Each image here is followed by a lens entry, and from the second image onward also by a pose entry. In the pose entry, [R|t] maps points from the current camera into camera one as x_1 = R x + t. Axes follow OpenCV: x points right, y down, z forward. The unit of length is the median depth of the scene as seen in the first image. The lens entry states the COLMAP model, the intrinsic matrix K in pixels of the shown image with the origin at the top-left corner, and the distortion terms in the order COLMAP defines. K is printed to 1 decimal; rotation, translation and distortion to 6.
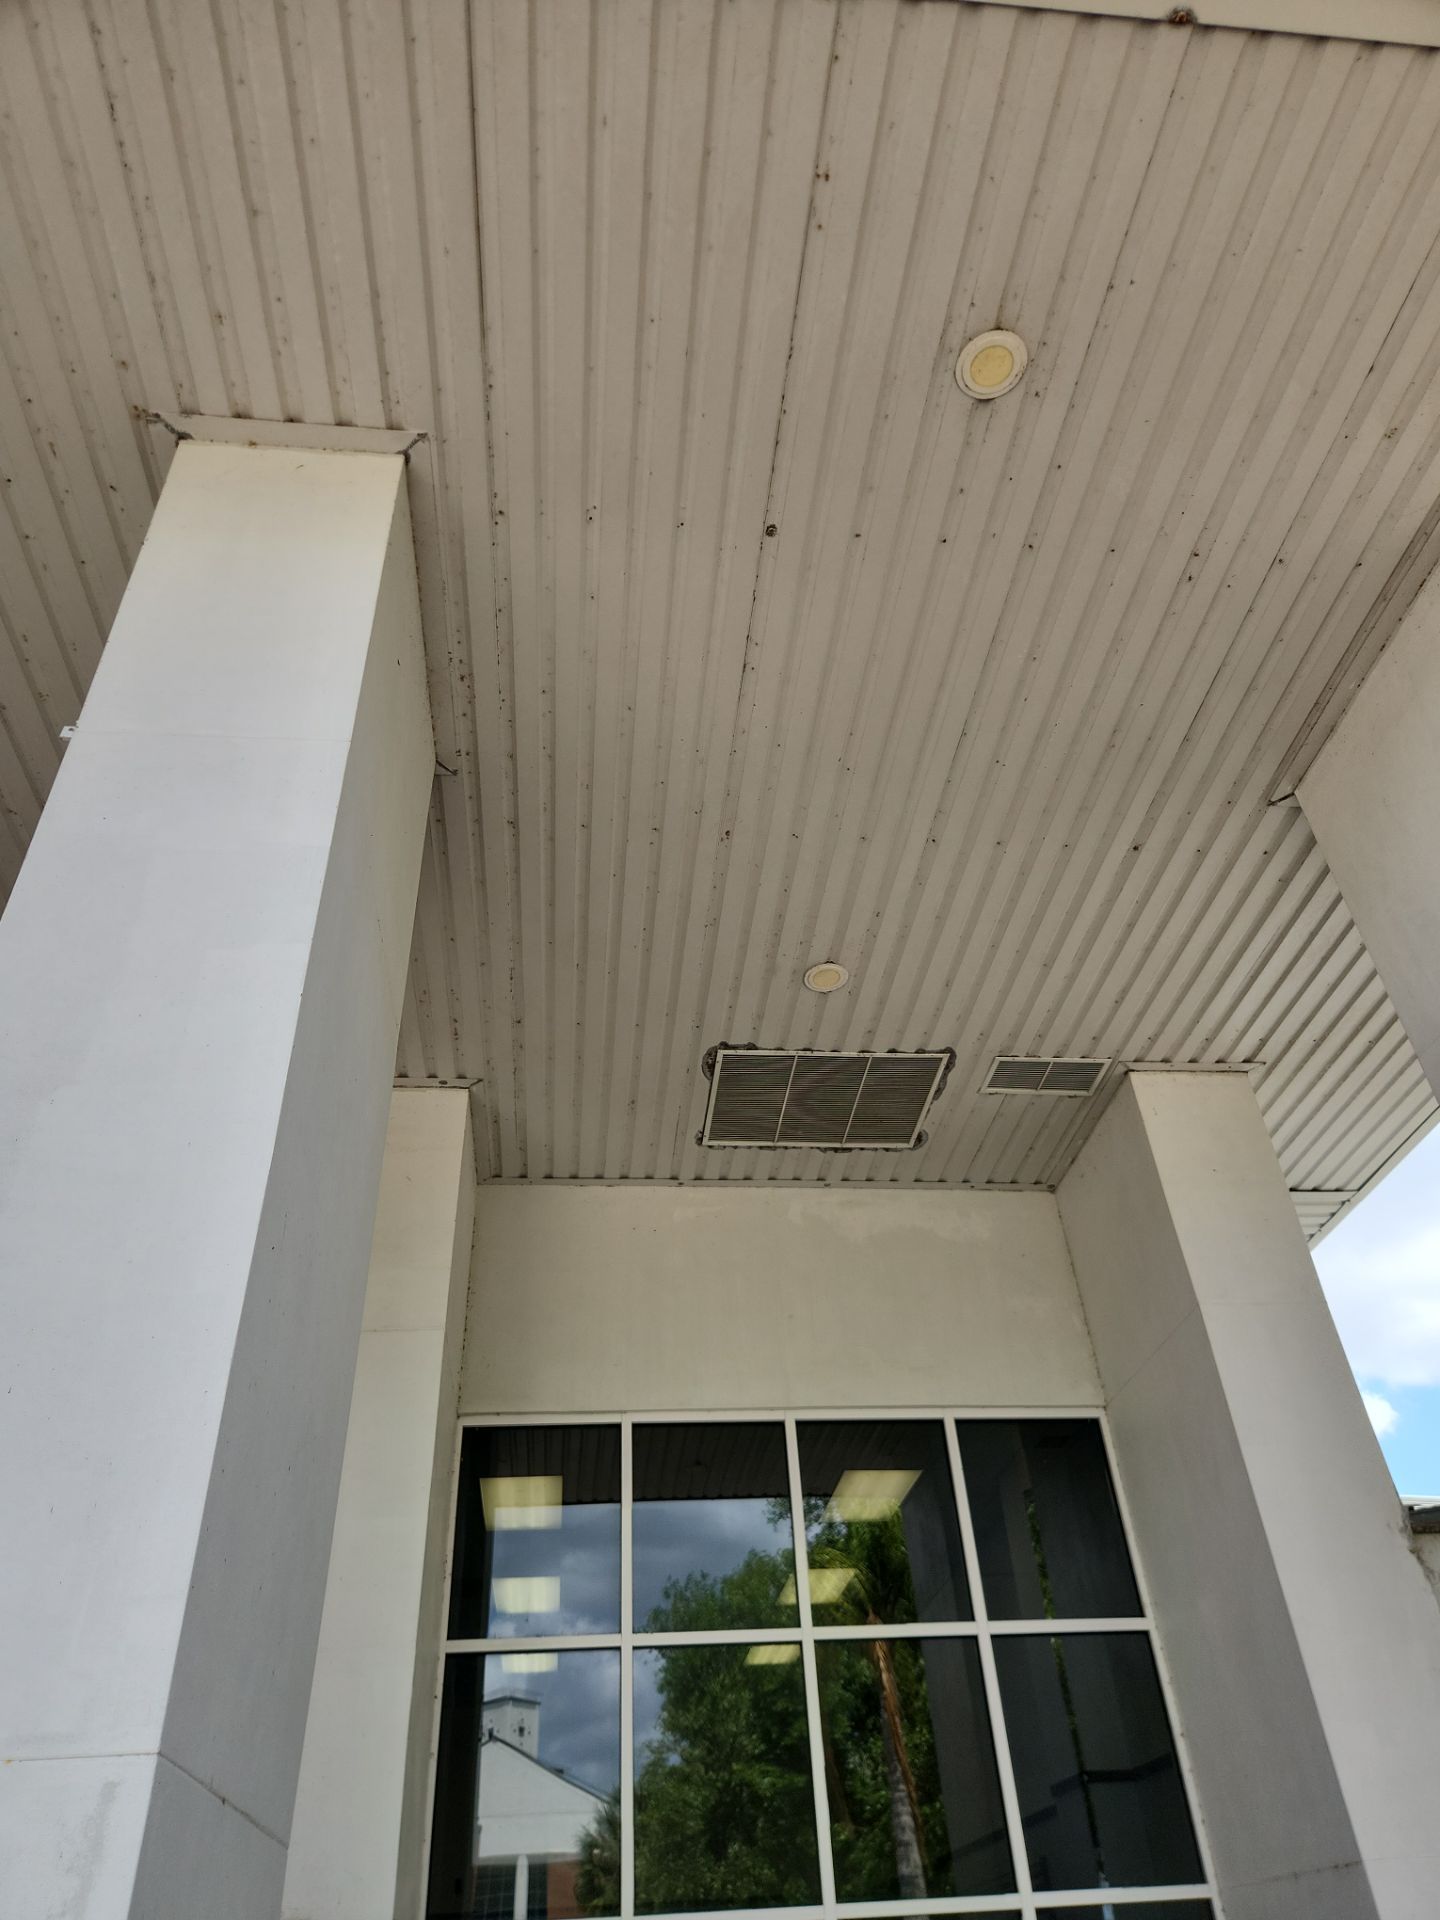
lens RADIAL K [[1317.0, 0, 720.0], [0, 1317.0, 960.0], [0, 0, 1]] dist [0.061411, -0.055207]
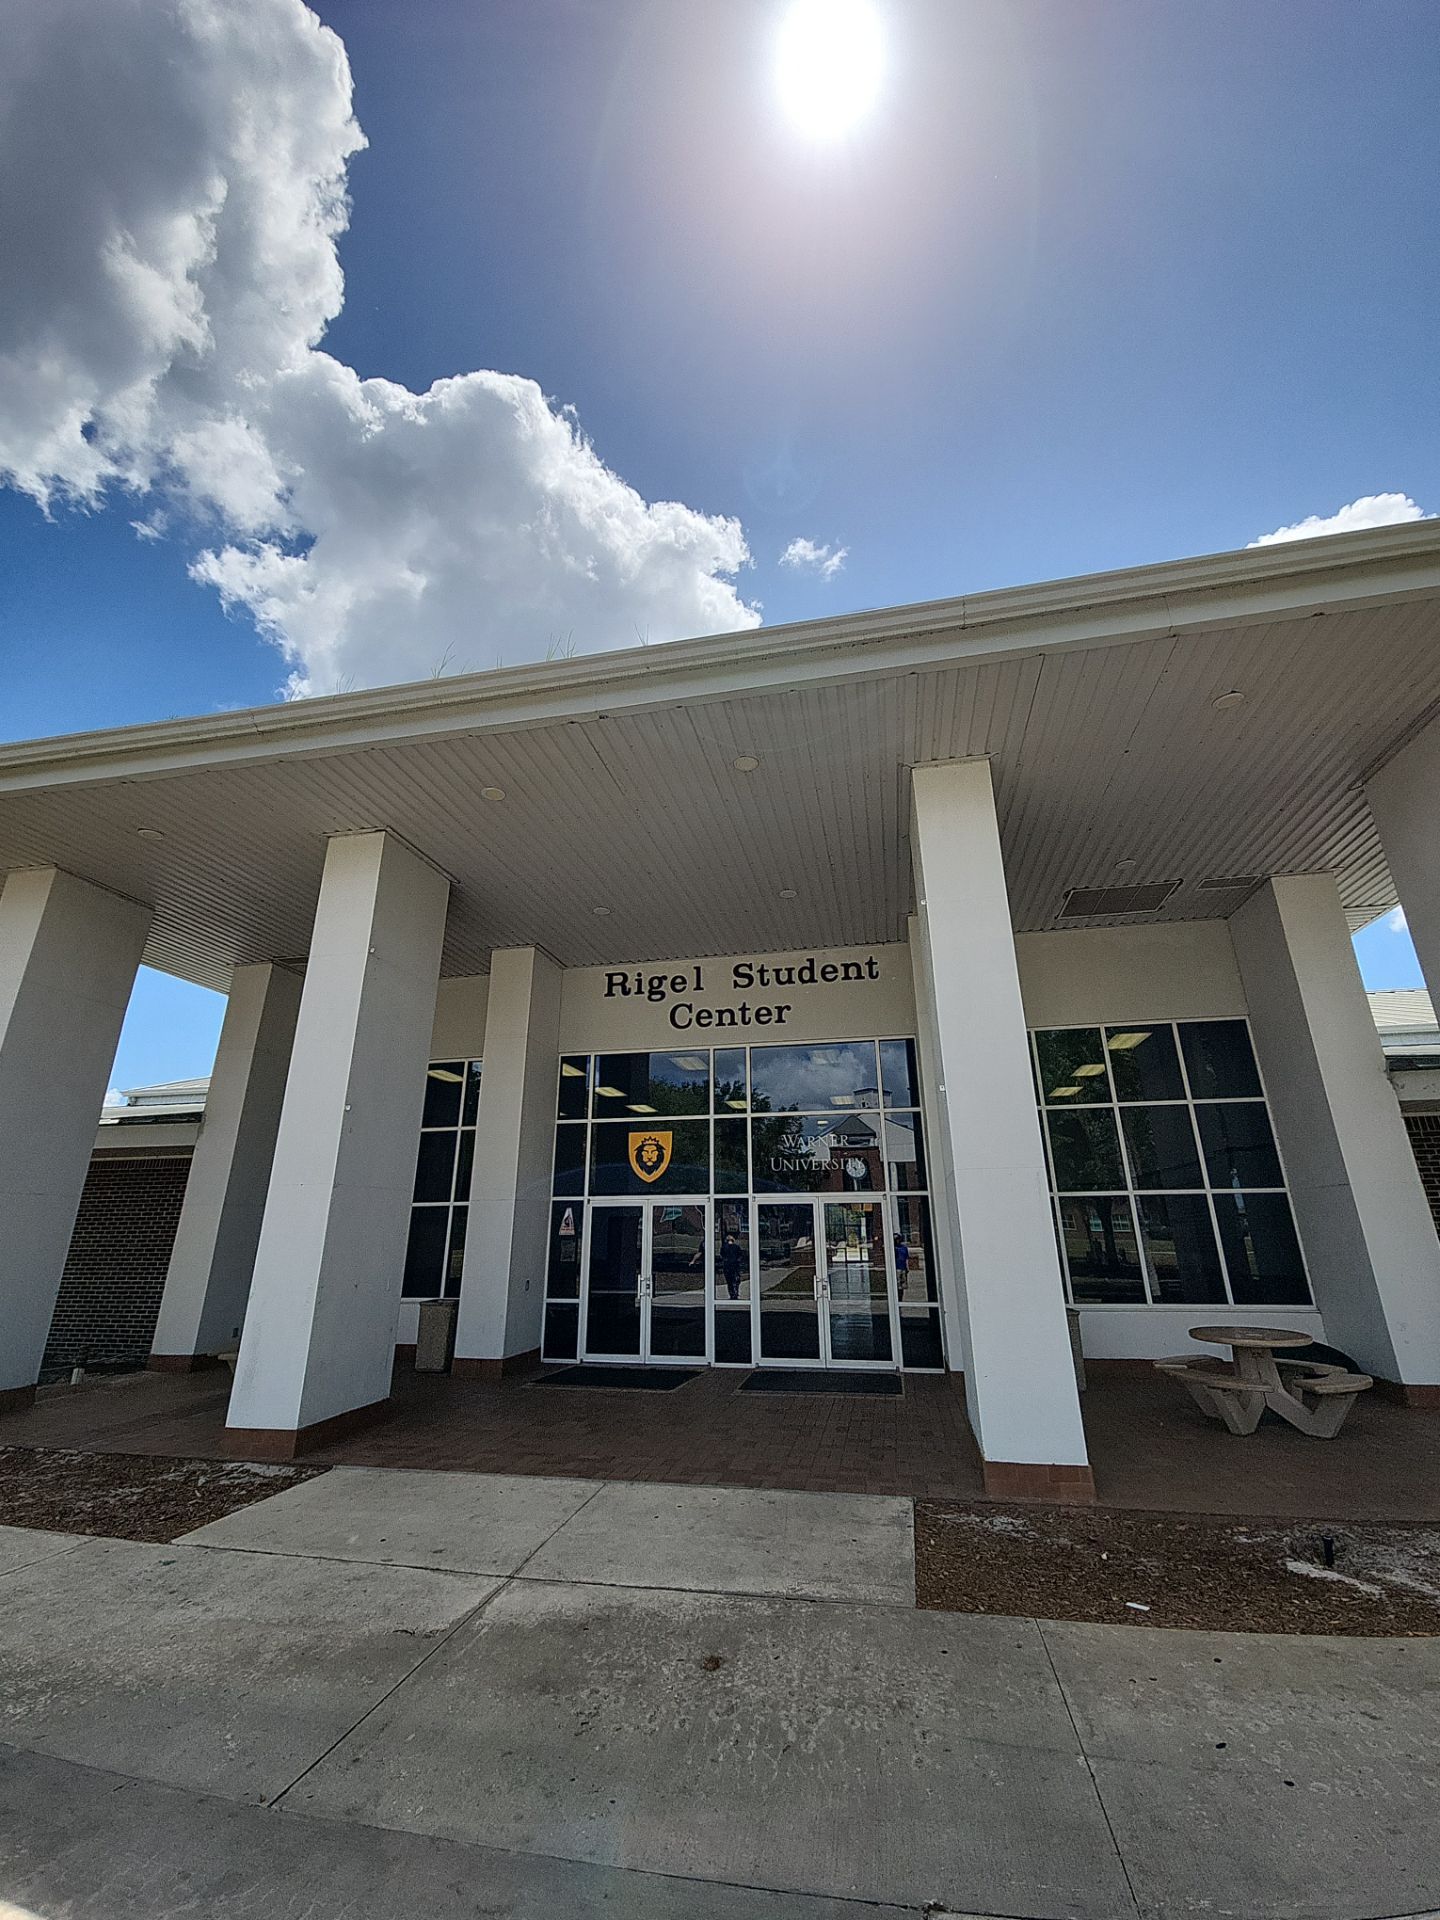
lens RADIAL K [[789.7, 0, 720.0], [0, 789.7, 960.0], [0, 0, 1]] dist [-0.002635, -0.000160]
pose [[0.951853, -0.060786, -0.300467, -0.176032], [0.159112, 0.935744, 0.314749, -0.345981], [0.262028, -0.347403, 0.900362, -0.467616]]
